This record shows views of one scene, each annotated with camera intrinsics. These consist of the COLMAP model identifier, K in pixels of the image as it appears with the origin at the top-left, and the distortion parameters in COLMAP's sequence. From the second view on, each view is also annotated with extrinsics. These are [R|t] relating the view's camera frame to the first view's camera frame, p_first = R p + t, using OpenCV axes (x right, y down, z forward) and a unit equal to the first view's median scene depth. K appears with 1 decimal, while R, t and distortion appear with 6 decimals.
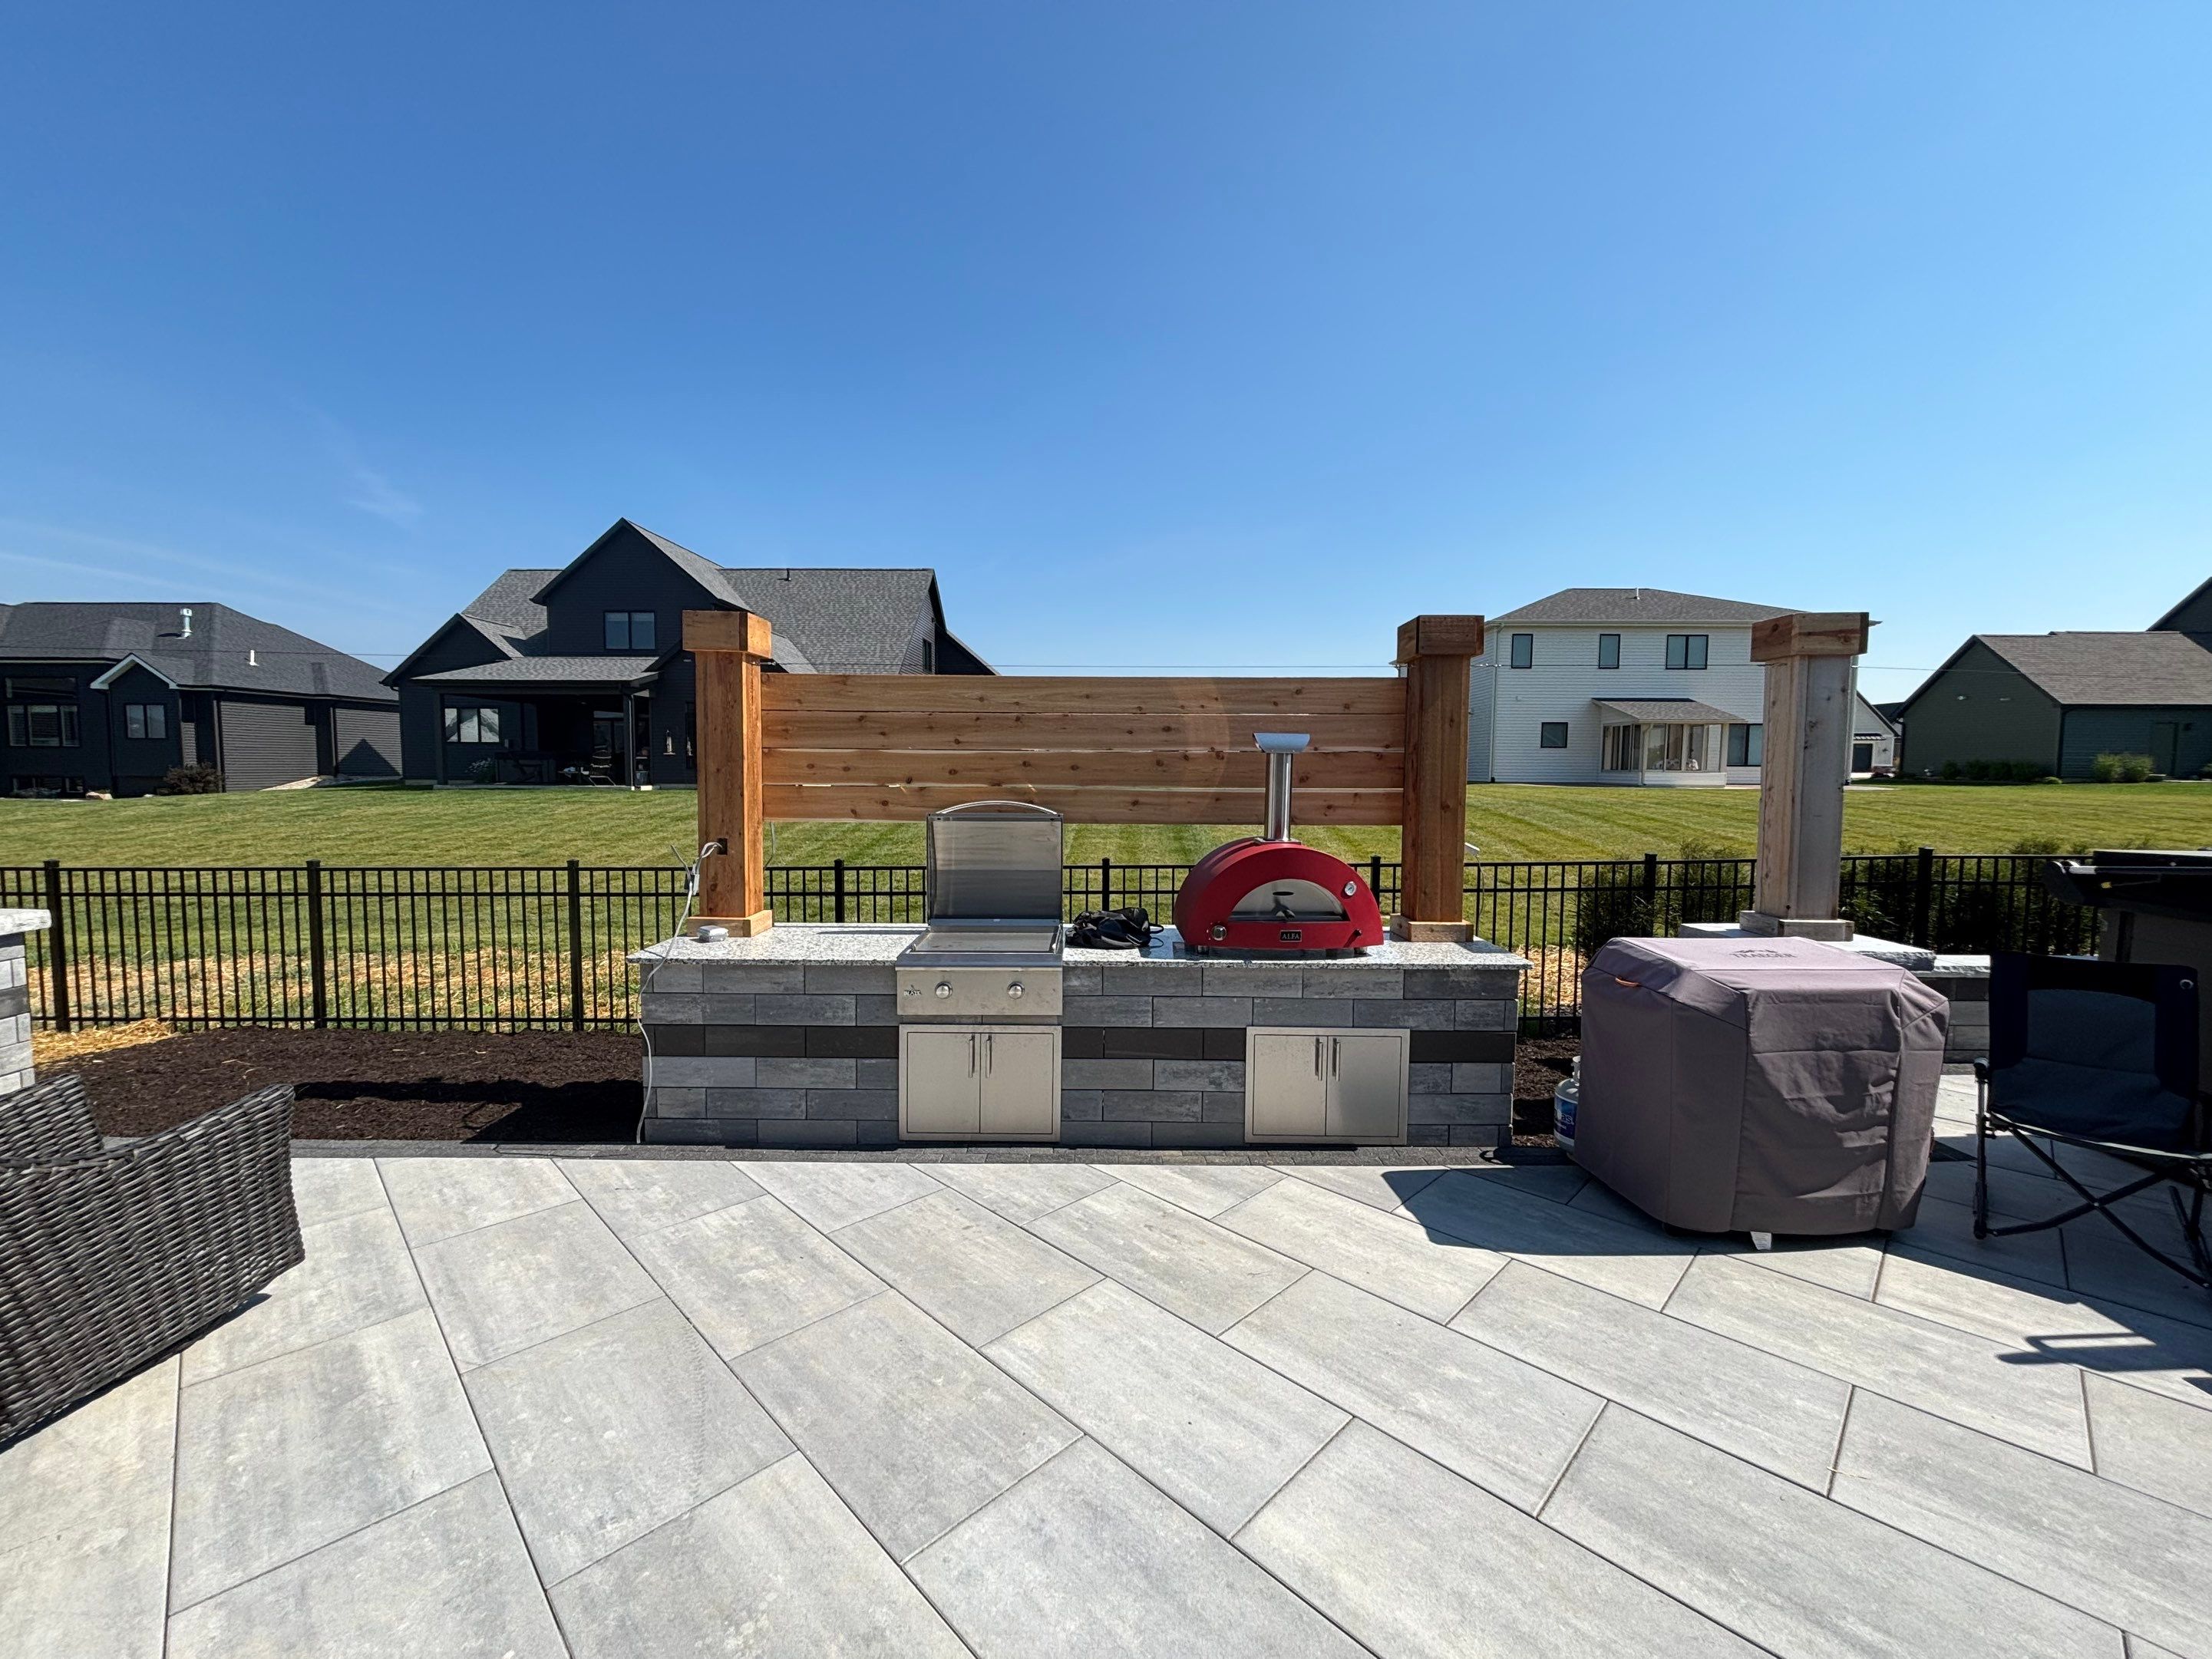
lens RADIAL K [[882.9, 0, 1099.4], [0, 882.9, 822.9], [0, 0, 1]] dist [0.009179, -0.003238]
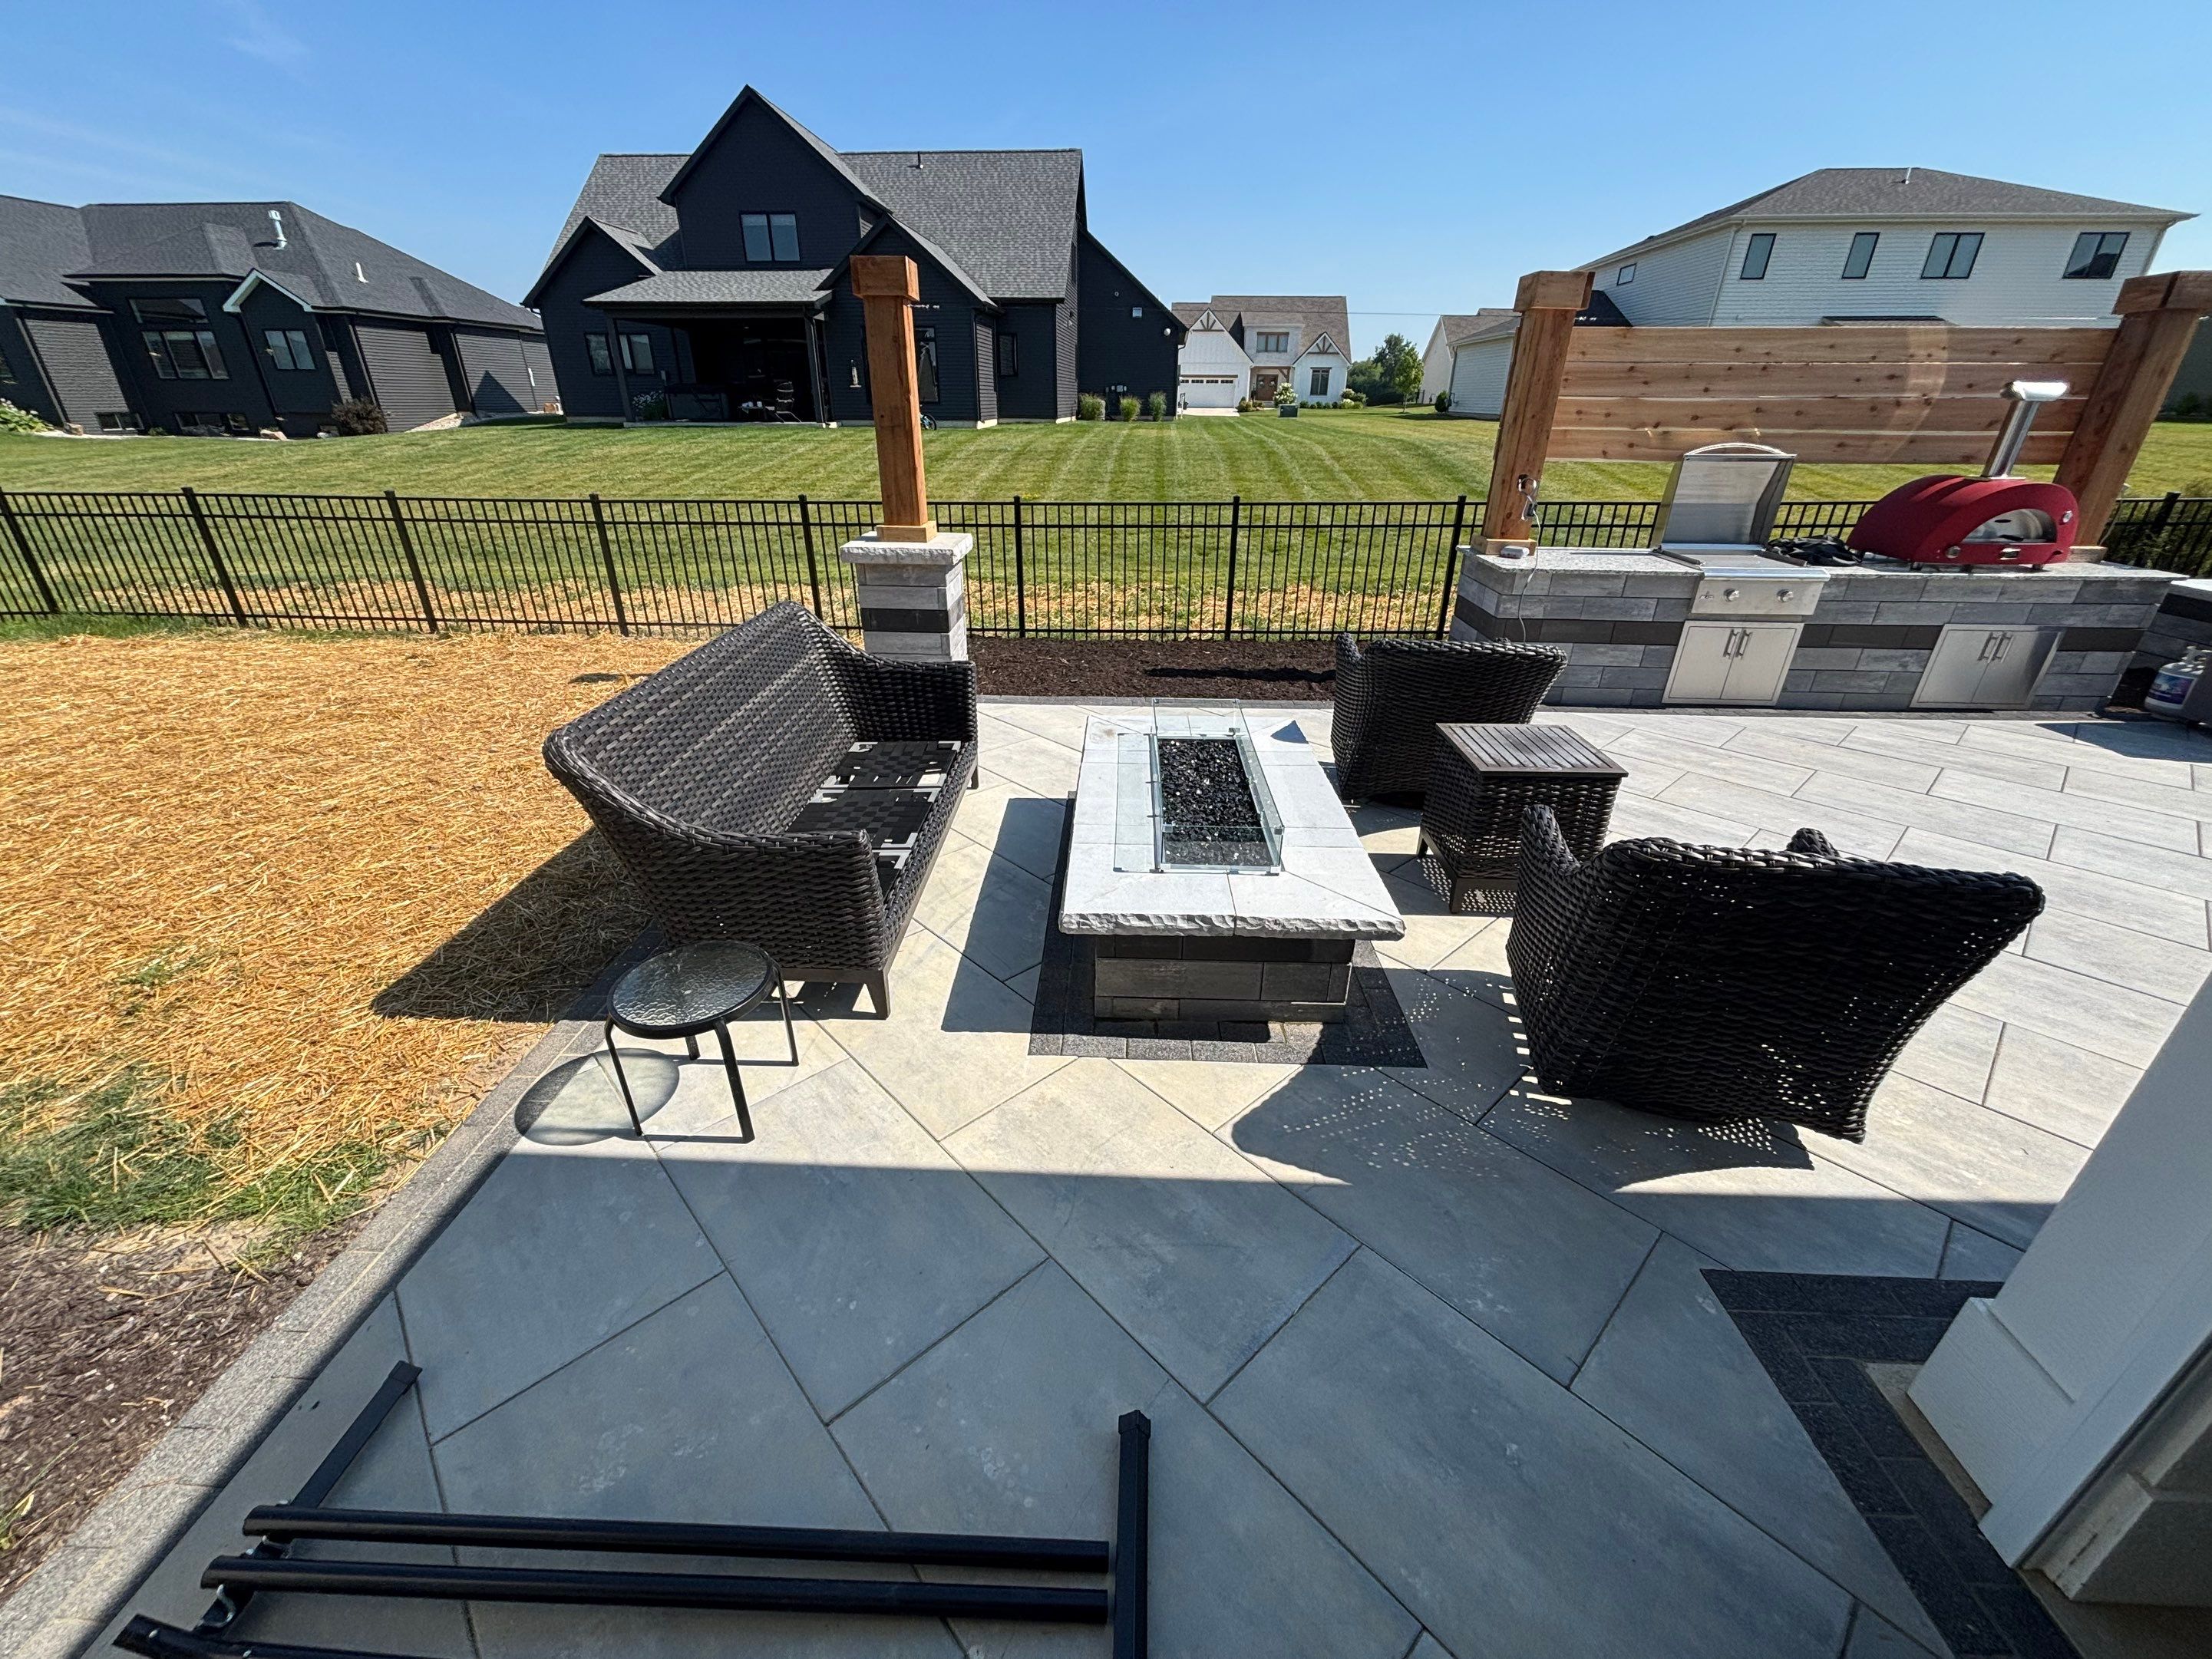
lens RADIAL K [[882.9, 0, 1099.4], [0, 882.9, 822.9], [0, 0, 1]] dist [0.009179, -0.003238]
pose [[0.999274, 0.016064, -0.034539, -0.936251], [-0.002008, 0.927684, 0.373361, 0.005945], [0.038039, -0.373021, 0.927043, -0.373948]]
